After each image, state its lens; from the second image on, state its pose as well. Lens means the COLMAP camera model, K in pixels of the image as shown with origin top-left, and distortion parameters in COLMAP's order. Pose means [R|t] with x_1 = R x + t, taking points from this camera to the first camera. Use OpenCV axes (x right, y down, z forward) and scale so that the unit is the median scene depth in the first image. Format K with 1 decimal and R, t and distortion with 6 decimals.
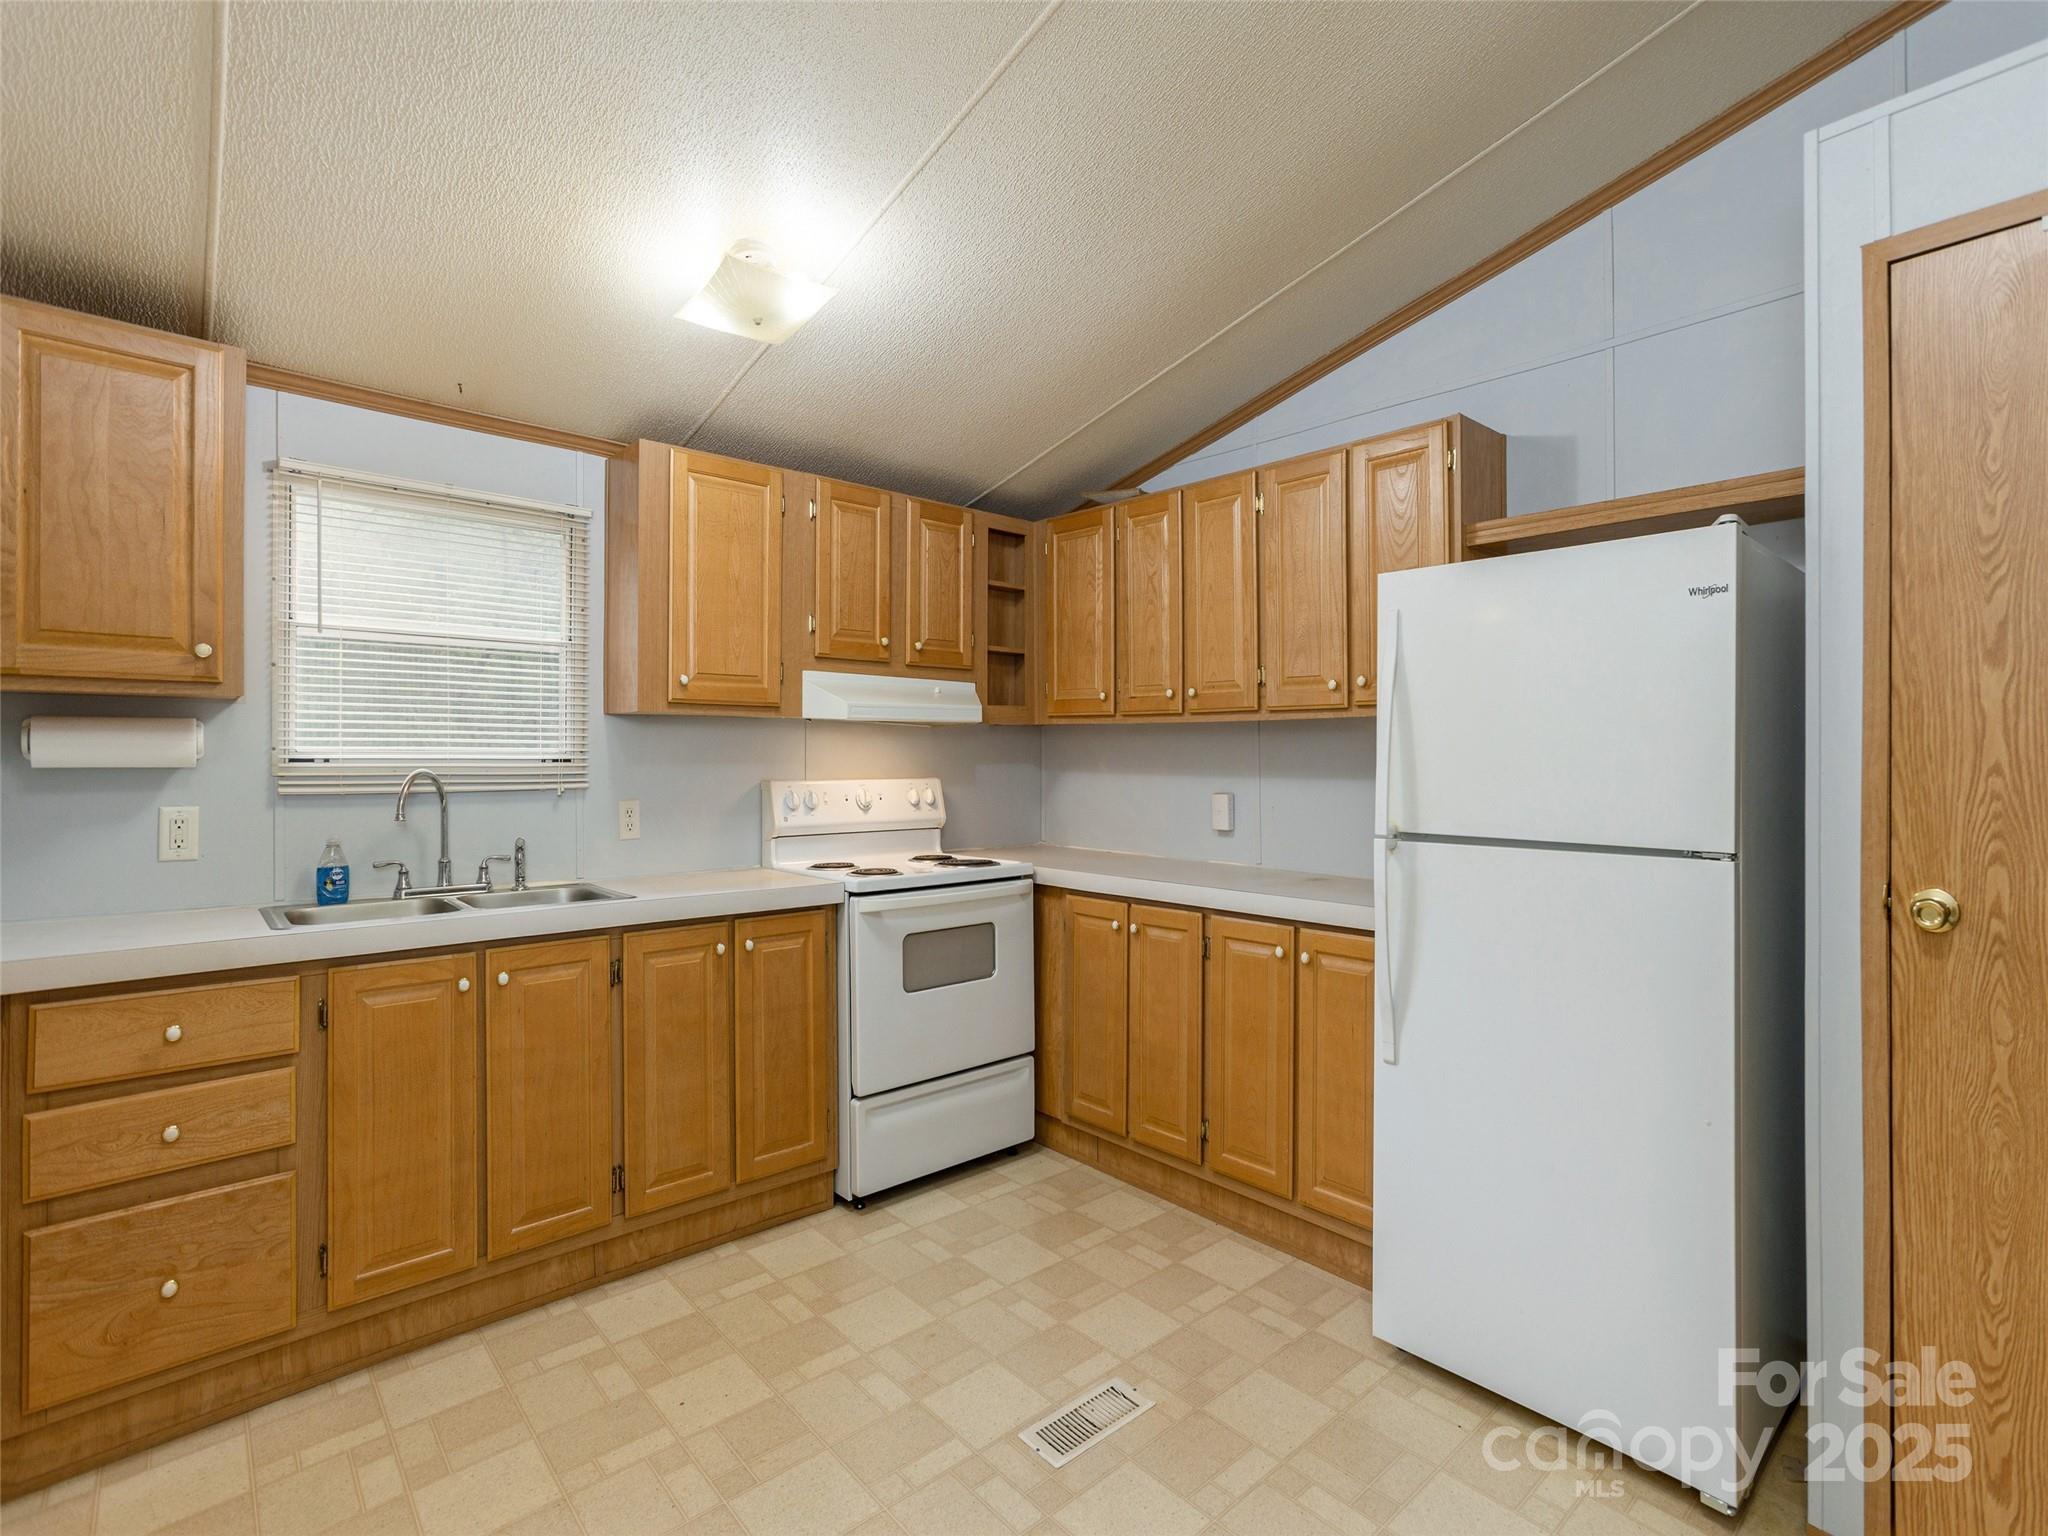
lens RADIAL K [[976.4, 0, 1028.9], [0, 976.4, 753.4], [0, 0, 1]] dist [-0.003879, 0.000264]
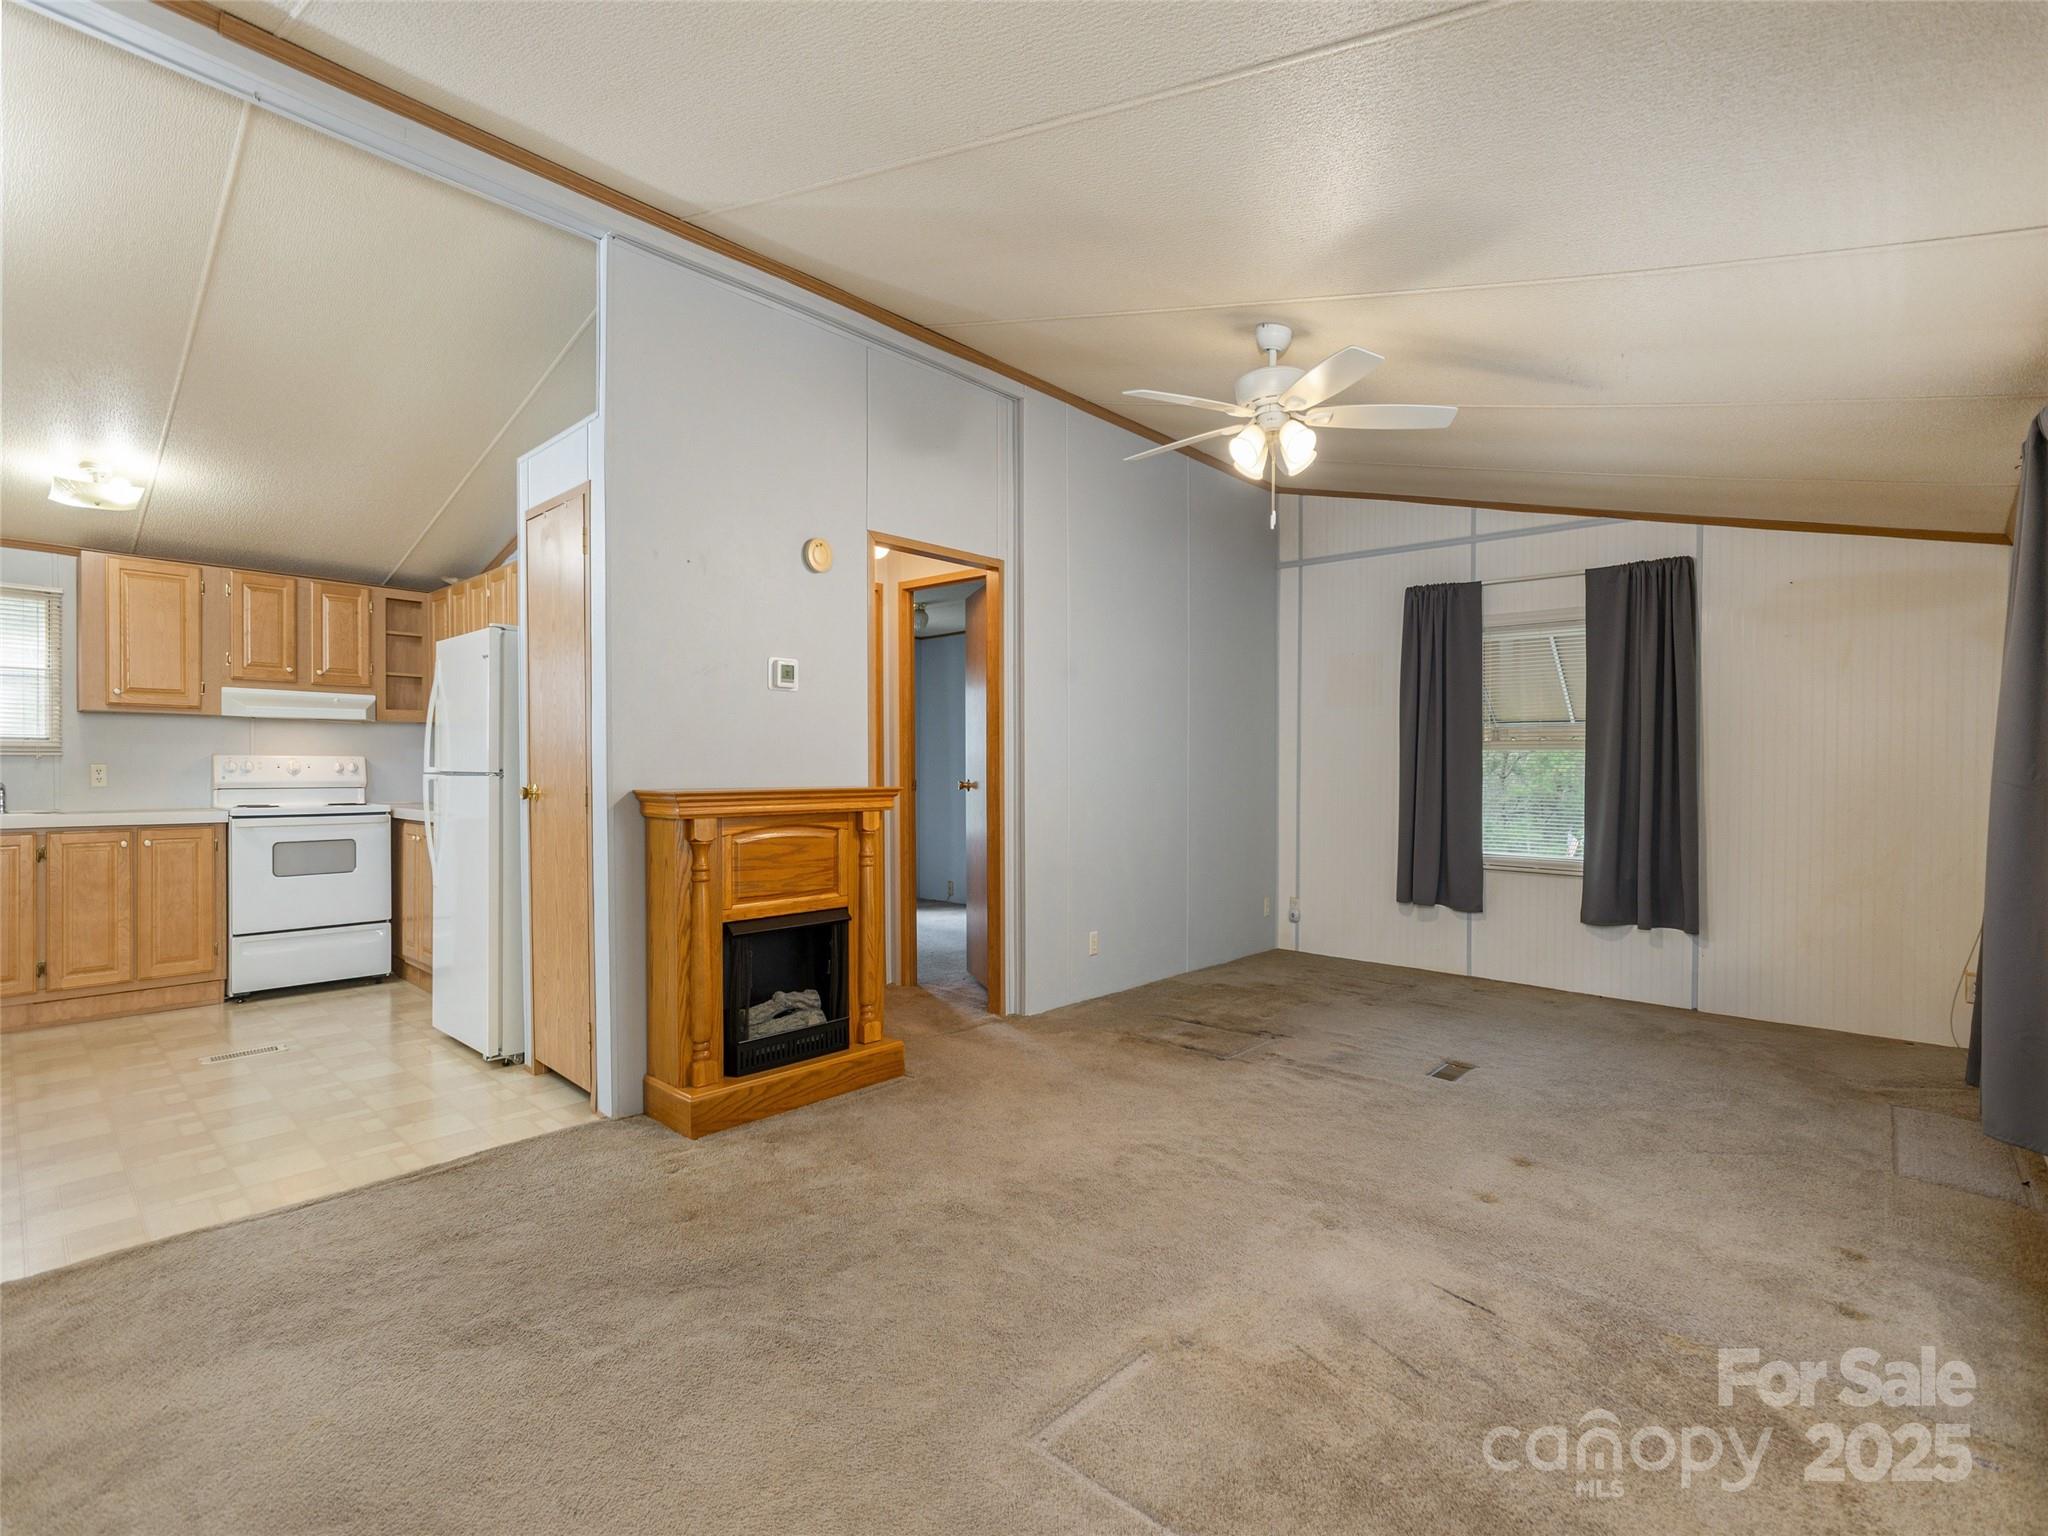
lens RADIAL K [[933.9, 0, 1020.5], [0, 933.9, 771.6], [0, 0, 1]] dist [0.003952, 0.001405]
pose [[0.997096, 0.000795, 0.076156, 0.956394], [-0.001508, 0.999956, 0.009302, 0.040490], [-0.076145, -0.009390, 0.997053, -0.664393]]
